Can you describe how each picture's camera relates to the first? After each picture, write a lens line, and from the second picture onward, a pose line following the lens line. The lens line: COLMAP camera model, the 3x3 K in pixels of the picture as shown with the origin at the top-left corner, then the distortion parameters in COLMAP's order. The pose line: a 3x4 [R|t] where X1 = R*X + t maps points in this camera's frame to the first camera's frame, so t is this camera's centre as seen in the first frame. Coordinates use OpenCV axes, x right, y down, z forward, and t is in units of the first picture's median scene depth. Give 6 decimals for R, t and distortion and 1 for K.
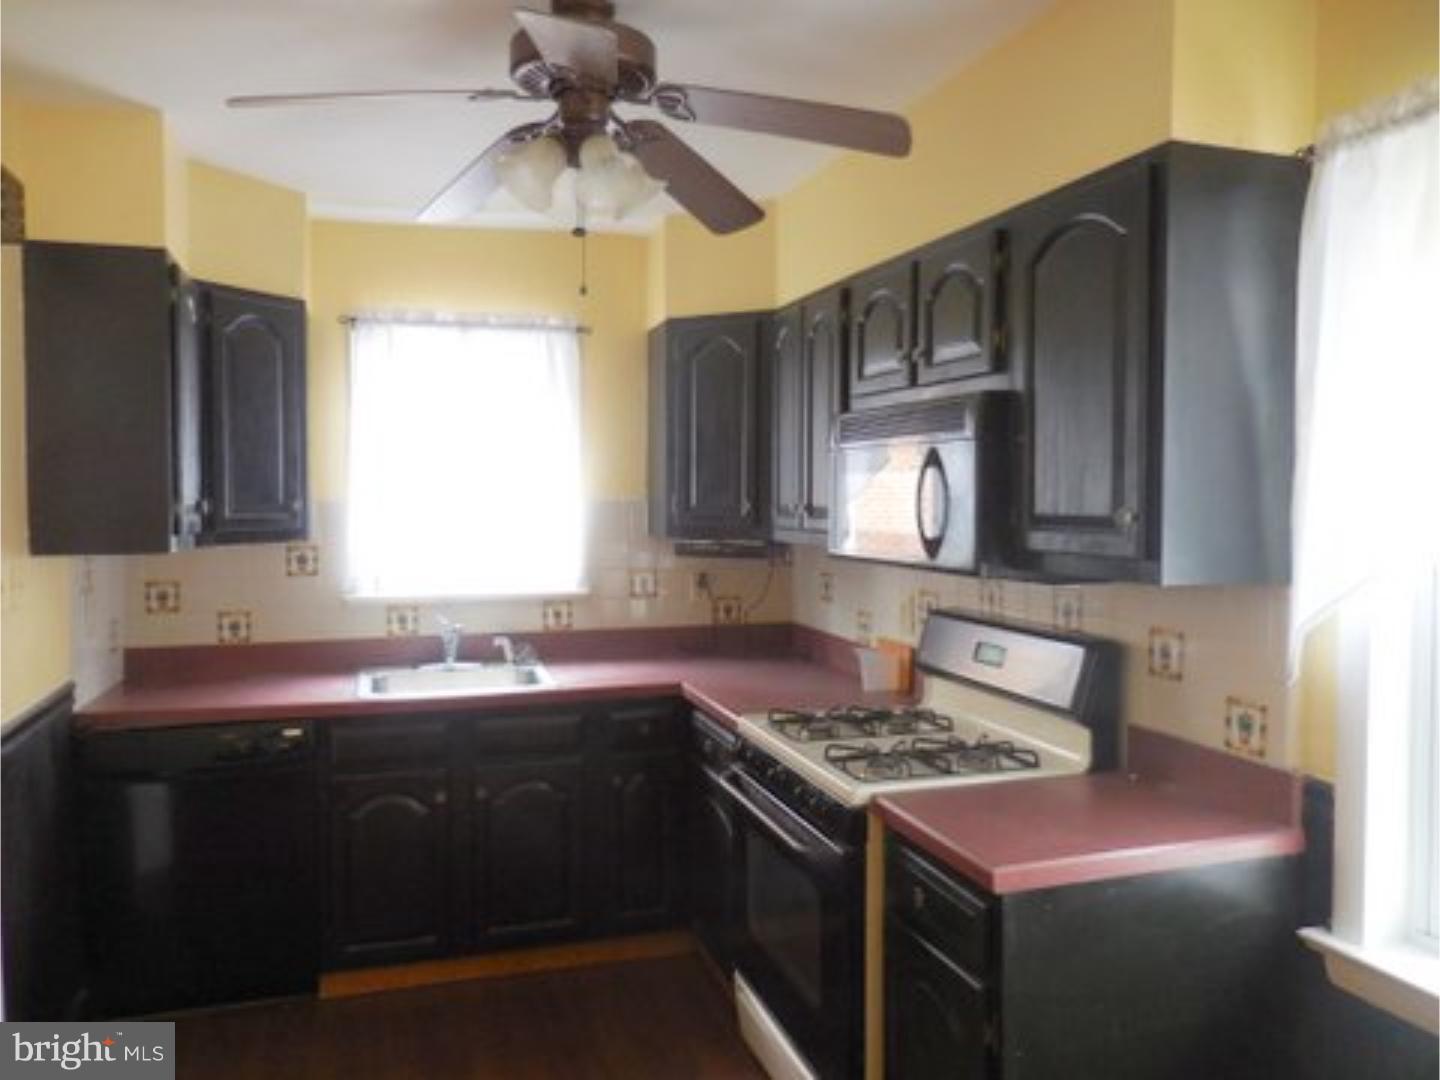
lens RADIAL K [[1048.4, 0, 719.0], [0, 1048.4, 537.2], [0, 0, 1]] dist [-0.005357, 0.001988]
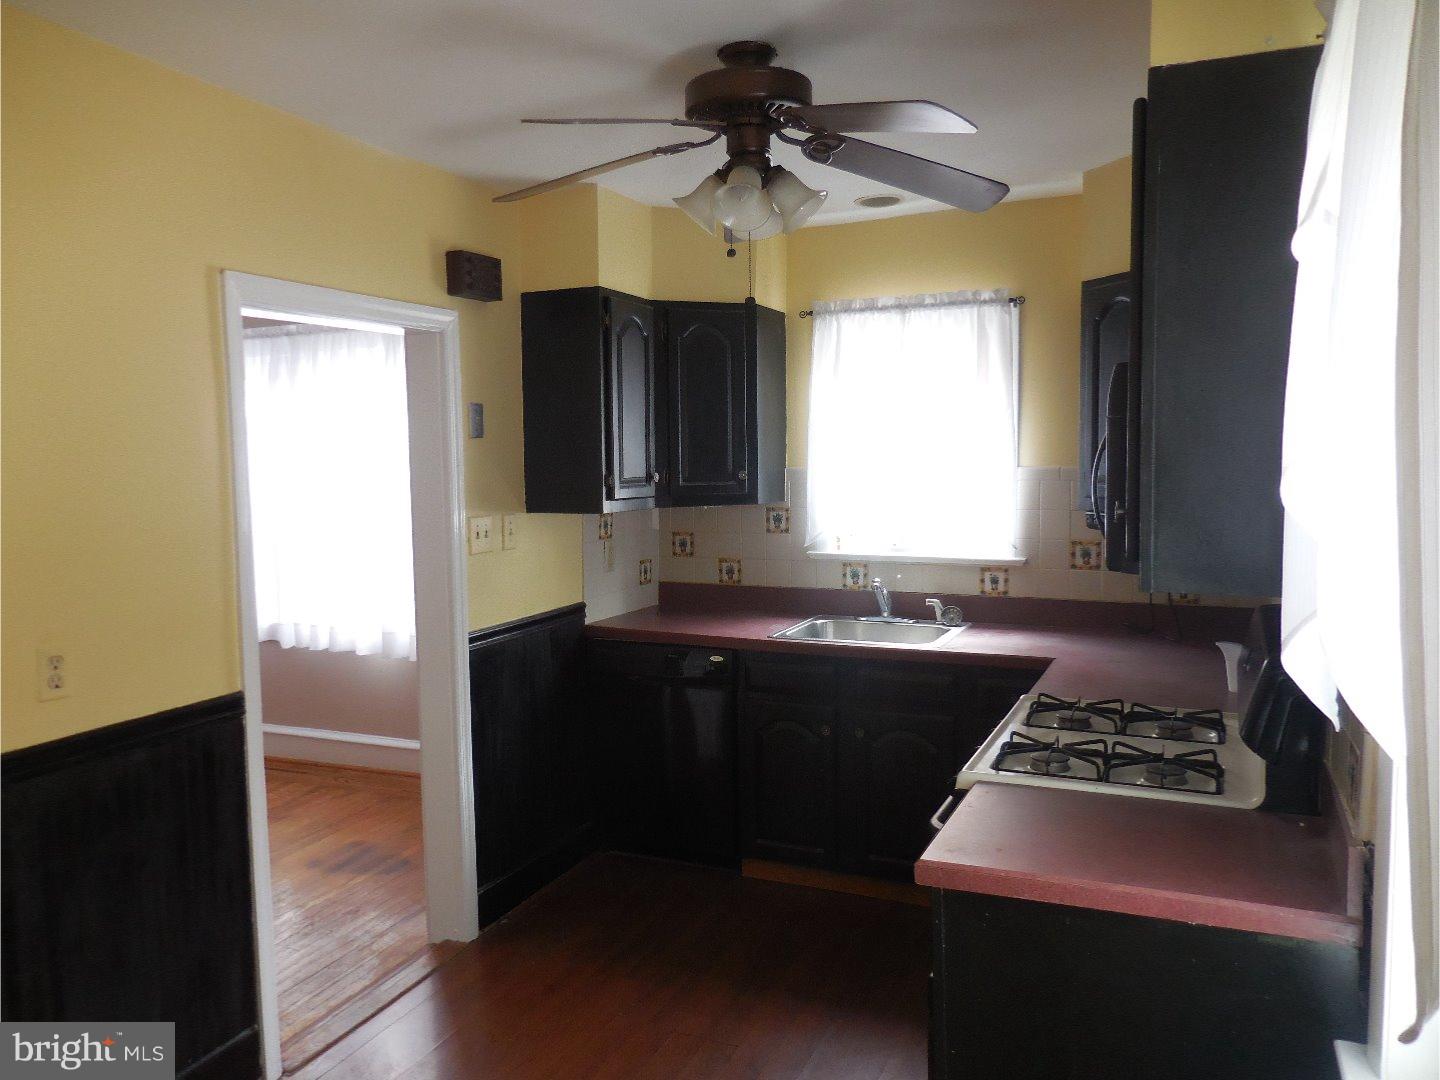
lens RADIAL K [[1048.4, 0, 716.6], [0, 1048.4, 538.2], [0, 0, 1]] dist [-0.005357, 0.001988]
pose [[0.761852, 0.047965, -0.645973, 0.322376], [-0.017869, 0.998431, 0.053062, -0.018777], [0.647505, -0.028882, 0.761514, 0.044295]]
